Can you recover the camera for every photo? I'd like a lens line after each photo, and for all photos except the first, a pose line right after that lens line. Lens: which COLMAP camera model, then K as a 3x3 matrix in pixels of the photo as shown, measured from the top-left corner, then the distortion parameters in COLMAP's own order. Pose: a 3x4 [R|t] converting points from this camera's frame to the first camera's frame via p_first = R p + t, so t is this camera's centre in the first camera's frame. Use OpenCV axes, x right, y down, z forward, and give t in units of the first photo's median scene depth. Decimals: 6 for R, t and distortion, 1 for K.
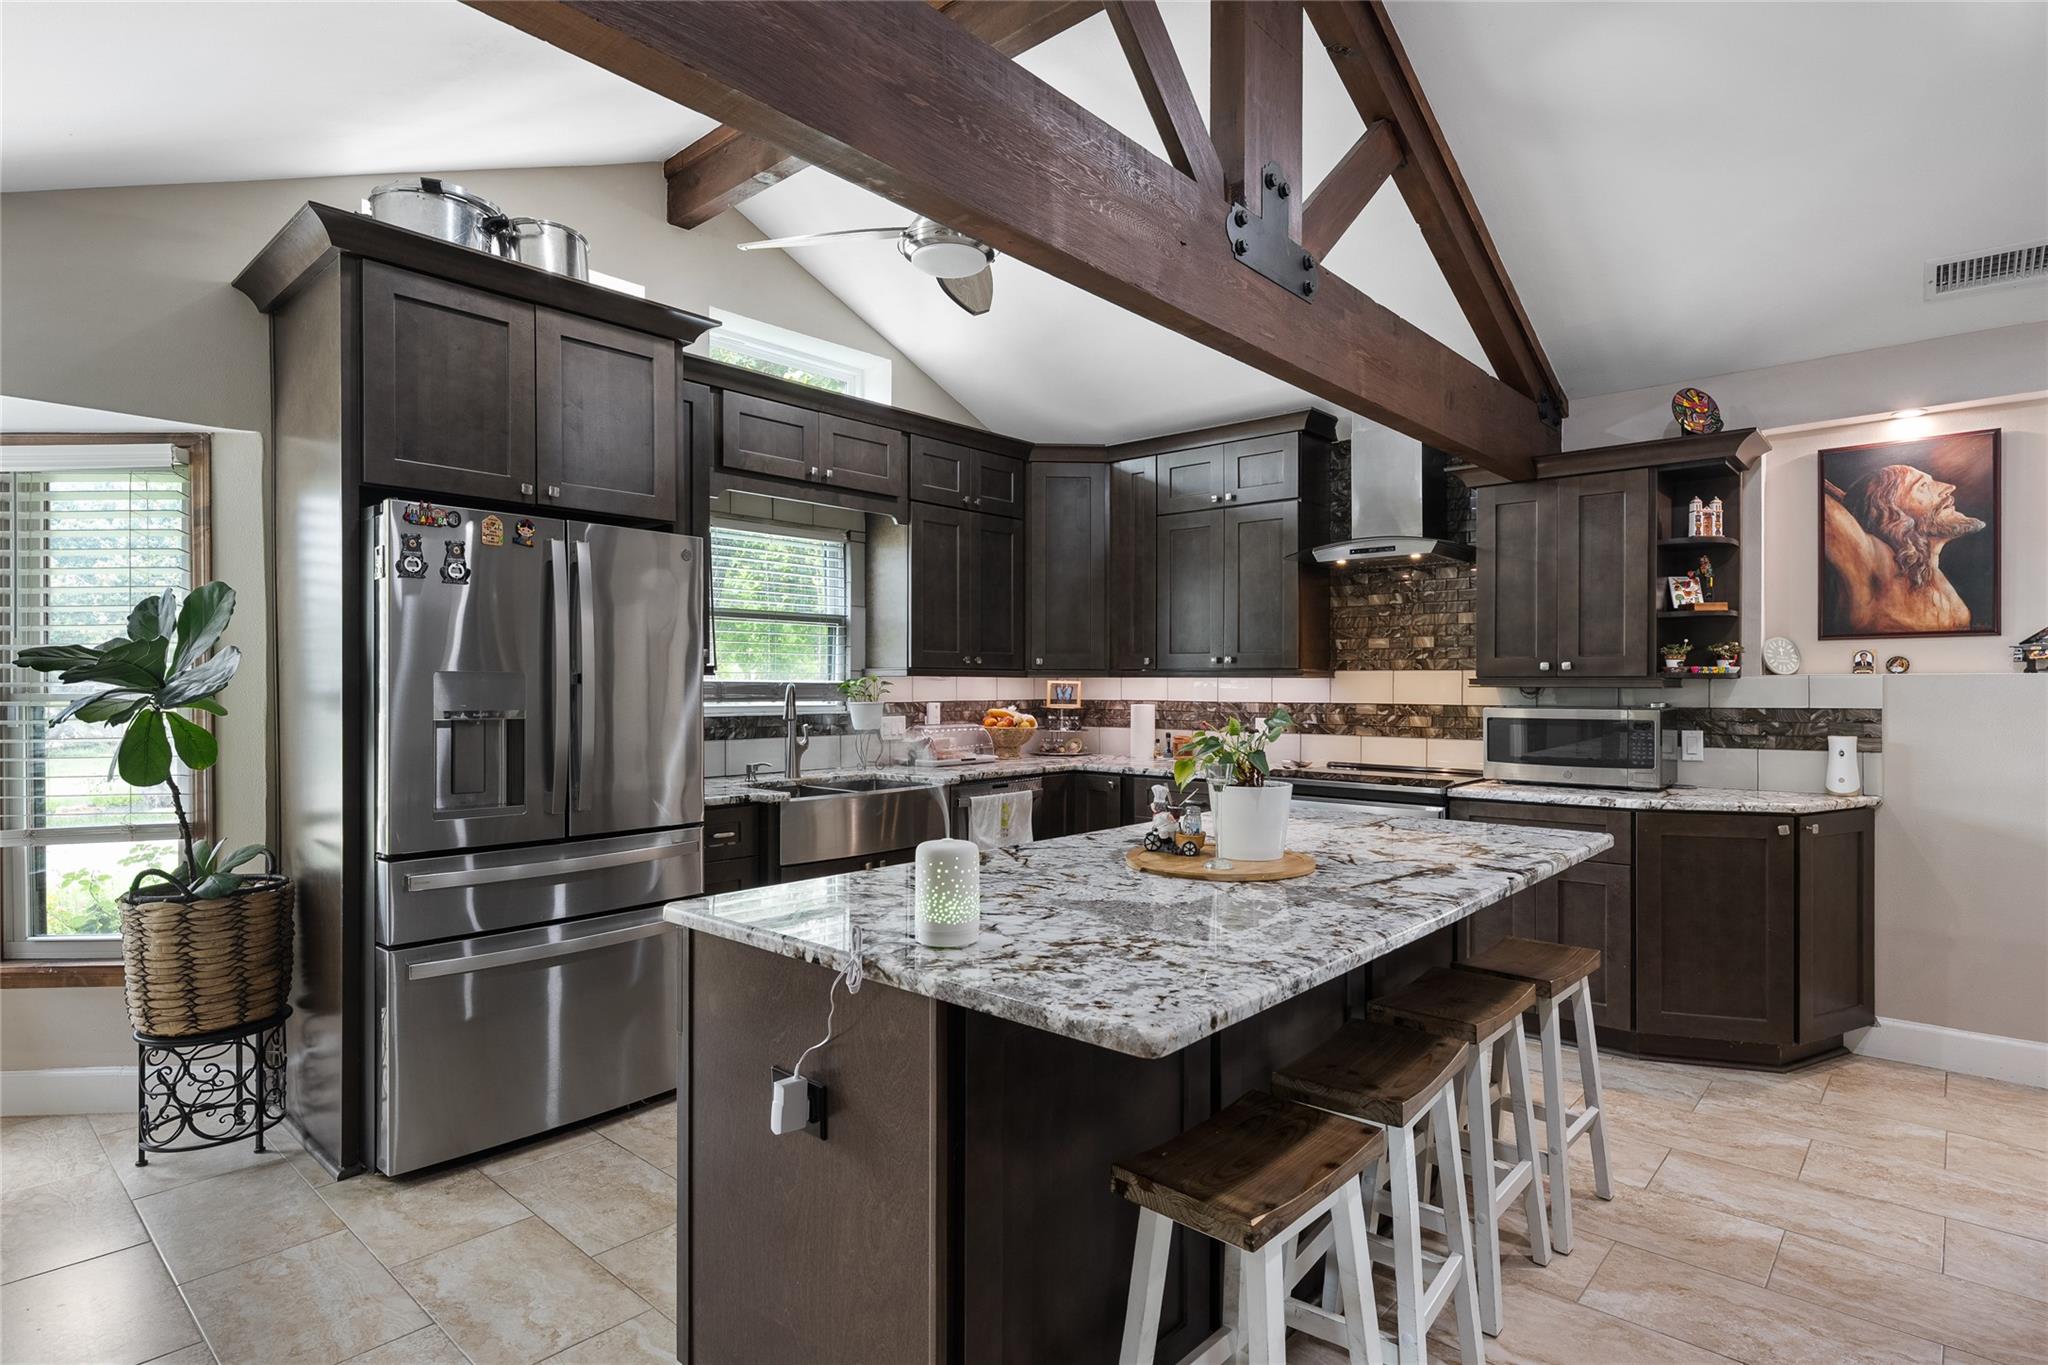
lens RADIAL K [[1031.8, 0, 1026.5], [0, 1031.8, 688.4], [0, 0, 1]] dist [0.002399, 0.000054]
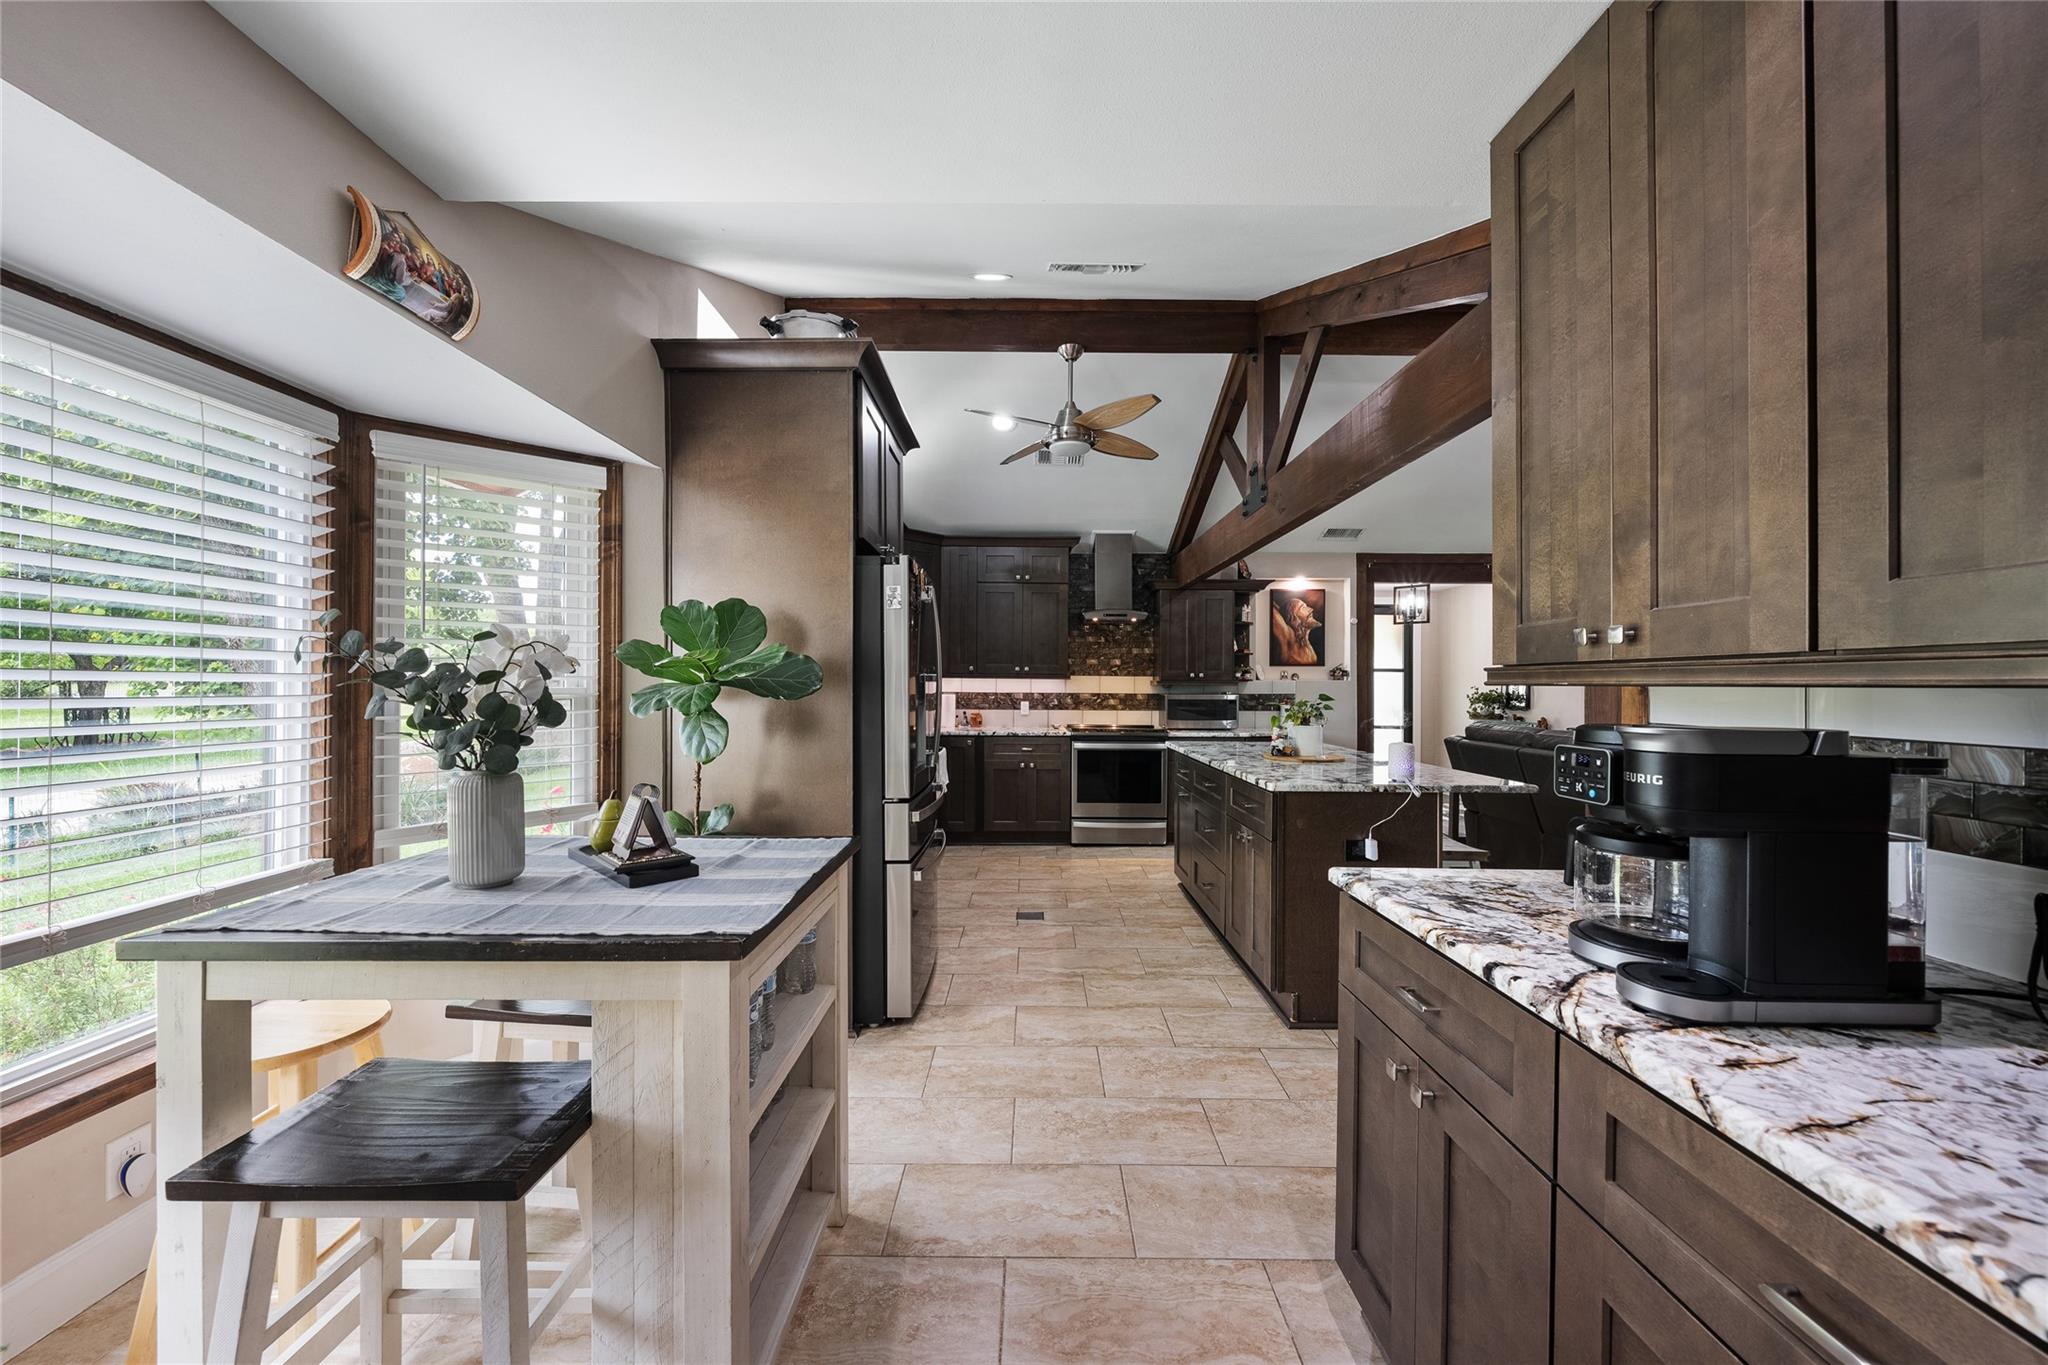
lens RADIAL K [[723.8, 0, 1008.6], [0, 723.8, 679.5], [0, 0, 1]] dist [0.002402, 0.000082]
pose [[0.763507, 0.007371, 0.645758, -0.671054], [-0.003300, 0.999966, -0.007513, 0.000169], [-0.645791, 0.003605, 0.763505, 0.069688]]
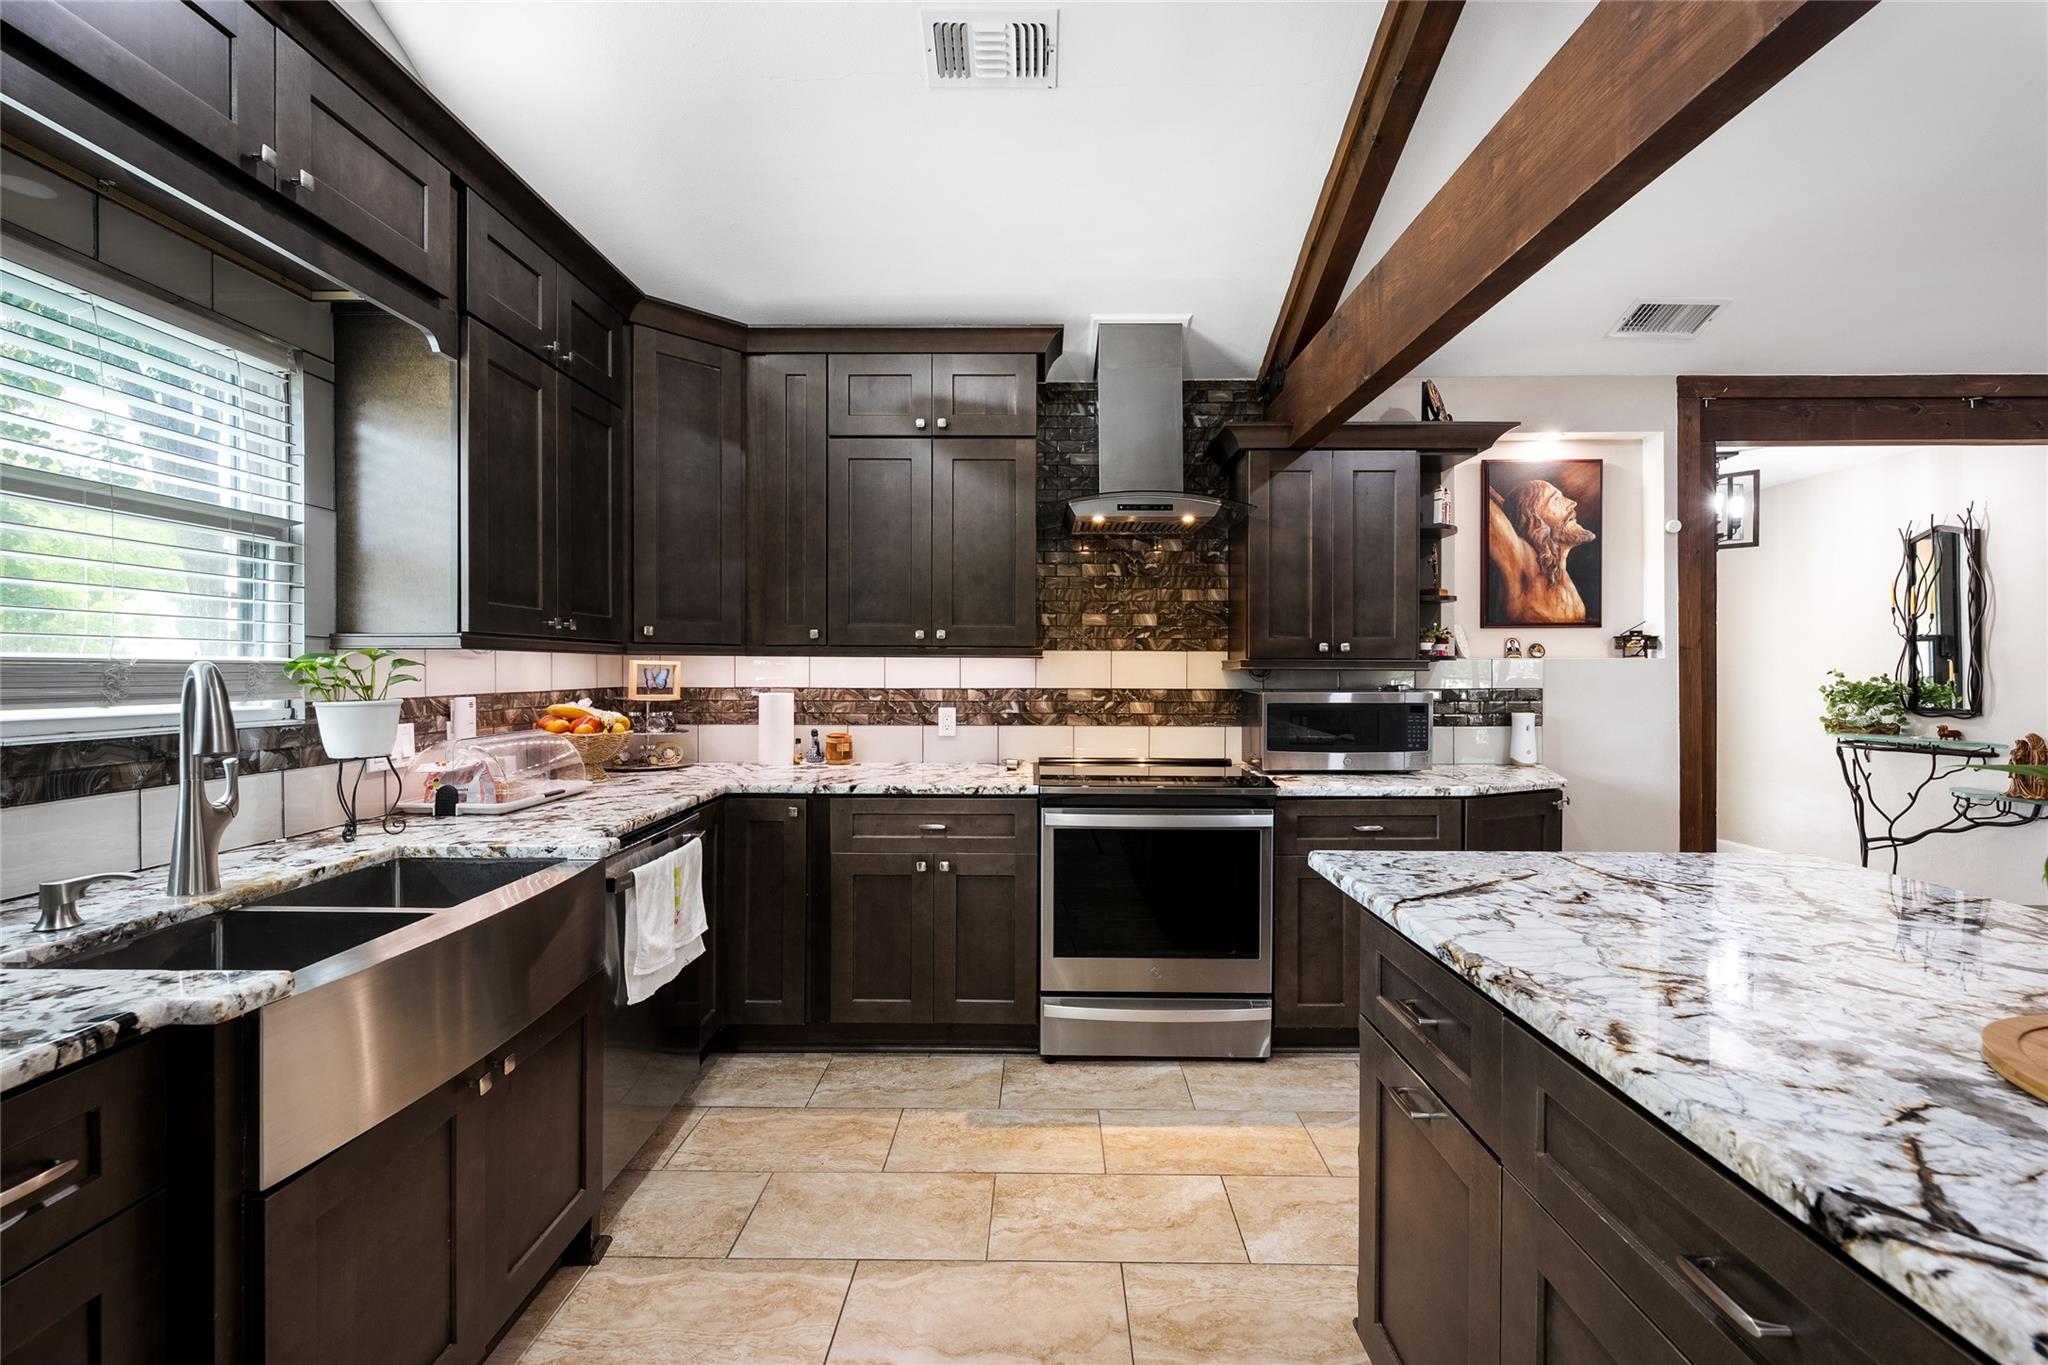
lens RADIAL K [[854.9, 0, 1018.2], [0, 854.9, 670.1], [0, 0, 1]] dist [-0.000544, -0.001142]
pose [[0.762103, -0.000606, 0.647455, -0.184538], [0.001154, 0.999999, -0.000423, -0.000536], [-0.647454, 0.001070, 0.762103, 0.501985]]
